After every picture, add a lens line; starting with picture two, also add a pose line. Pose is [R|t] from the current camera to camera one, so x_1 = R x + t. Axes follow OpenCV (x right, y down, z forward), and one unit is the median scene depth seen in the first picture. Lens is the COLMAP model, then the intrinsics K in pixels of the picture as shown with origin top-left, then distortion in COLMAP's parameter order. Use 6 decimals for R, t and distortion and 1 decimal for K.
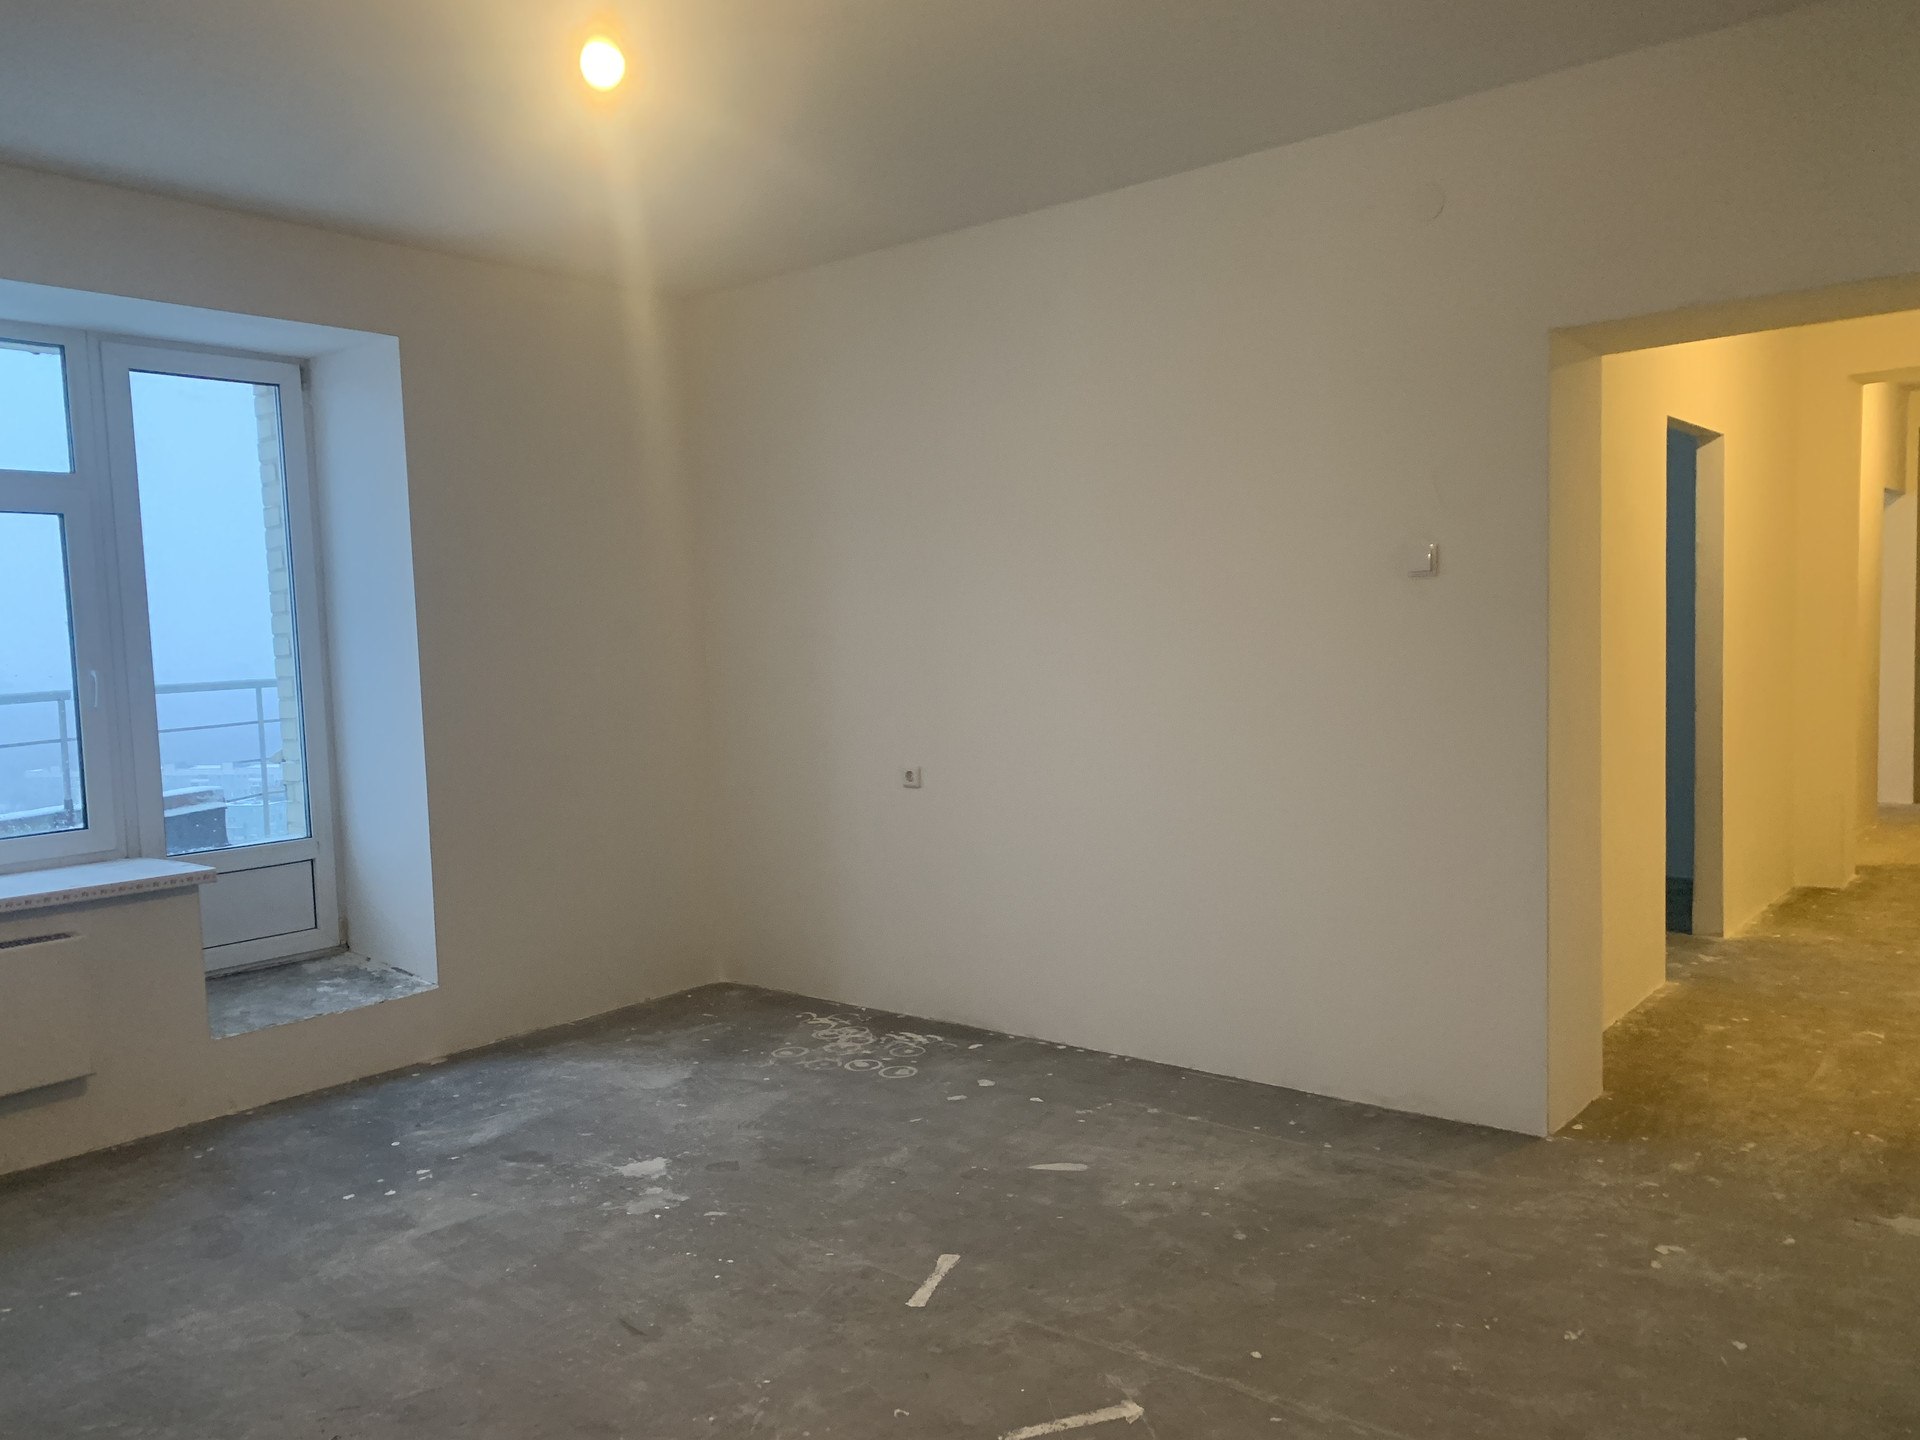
lens RADIAL K [[1458.5, 0, 966.7], [0, 1458.5, 713.0], [0, 0, 1]] dist [0.013636, 0.006345]
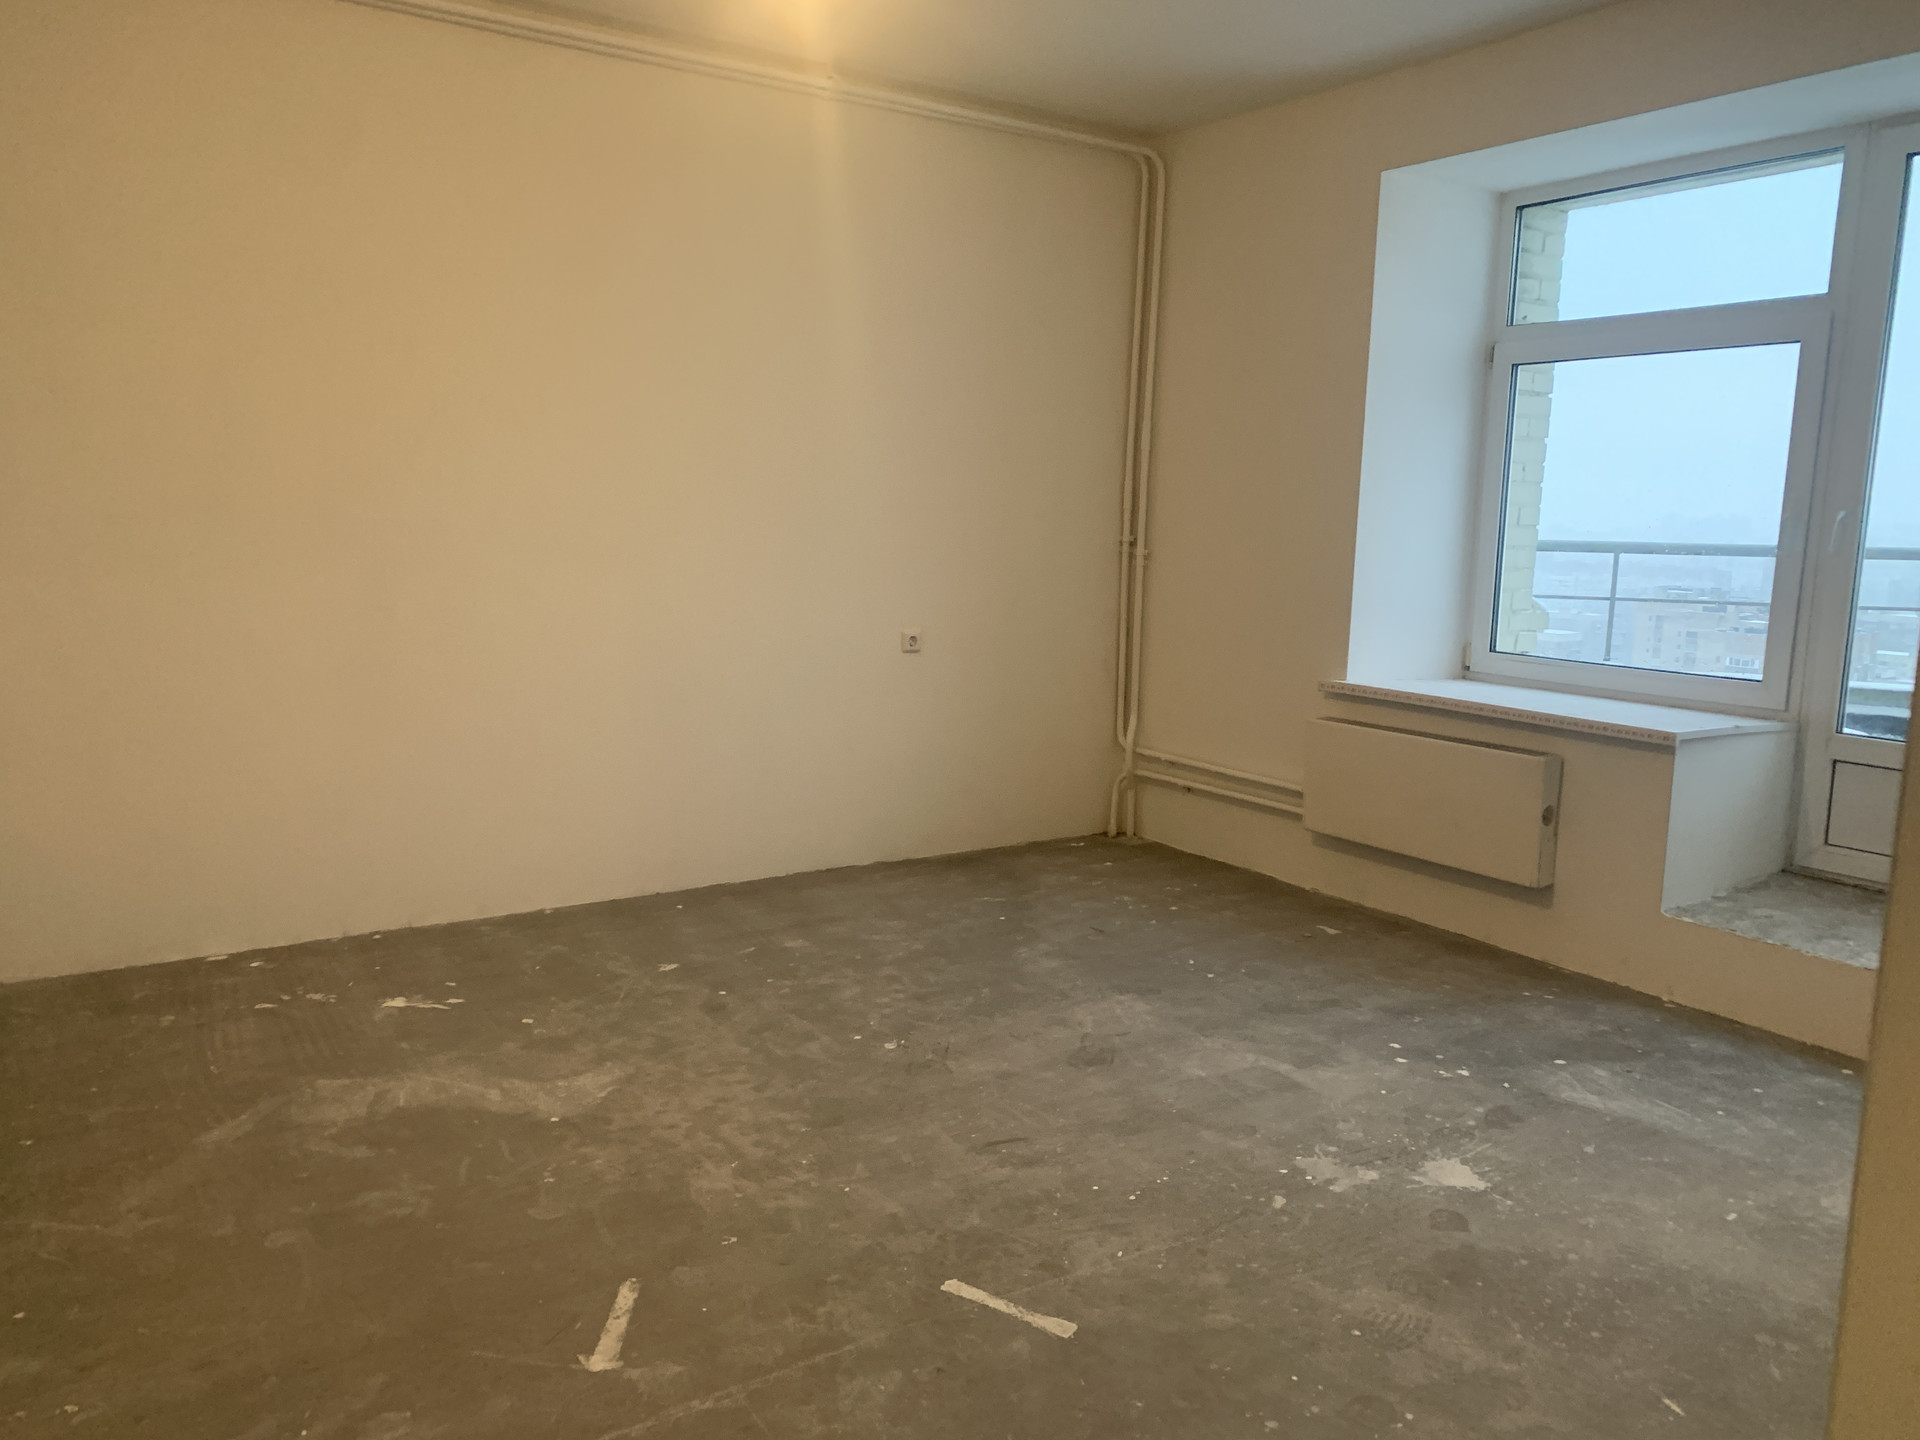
lens RADIAL K [[1458.5, 0, 973.8], [0, 1458.5, 738.2], [0, 0, 1]] dist [0.013636, 0.006345]
pose [[-0.290021, 0.176019, -0.940694, 0.553887], [-0.069040, 0.976531, 0.204010, -0.054628], [0.954527, 0.124113, -0.271062, 0.969254]]
